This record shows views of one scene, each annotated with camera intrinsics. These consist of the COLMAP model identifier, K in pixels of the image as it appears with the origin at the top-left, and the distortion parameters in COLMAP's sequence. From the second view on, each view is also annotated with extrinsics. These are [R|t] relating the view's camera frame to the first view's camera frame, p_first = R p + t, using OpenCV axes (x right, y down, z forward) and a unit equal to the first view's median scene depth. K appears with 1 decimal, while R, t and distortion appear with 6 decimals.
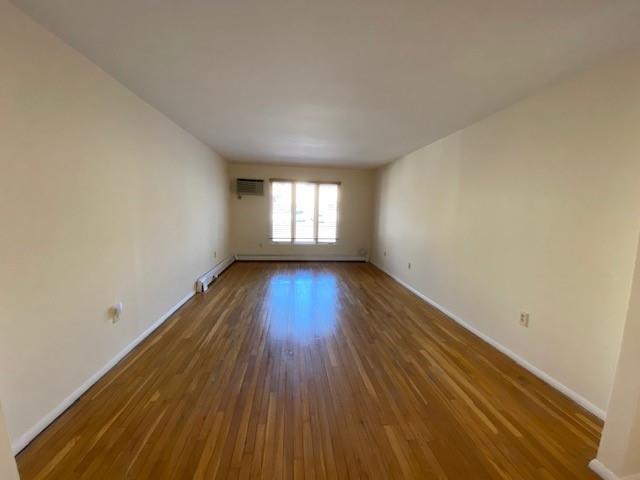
lens RADIAL K [[261.8, 0, 322.4], [0, 261.8, 237.1], [0, 0, 1]] dist [0.035649, -0.000777]
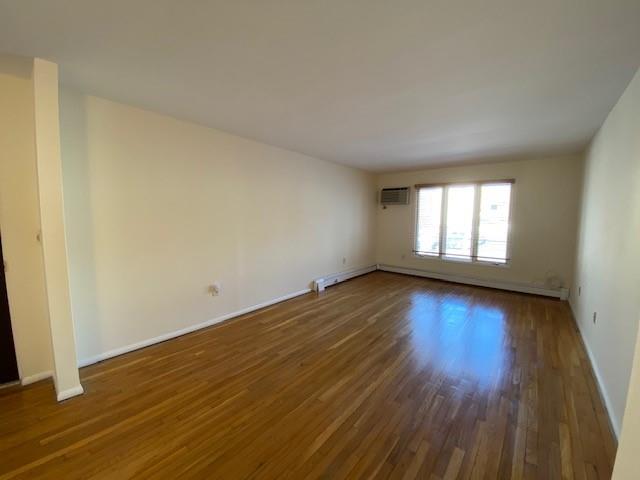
lens RADIAL K [[261.8, 0, 323.9], [0, 261.8, 242.3], [0, 0, 1]] dist [0.035649, -0.000777]
pose [[0.698053, 0.050965, -0.714230, 0.243062], [-0.066750, 0.997752, 0.005957, -0.009623], [0.712928, 0.043517, 0.699886, 0.143265]]
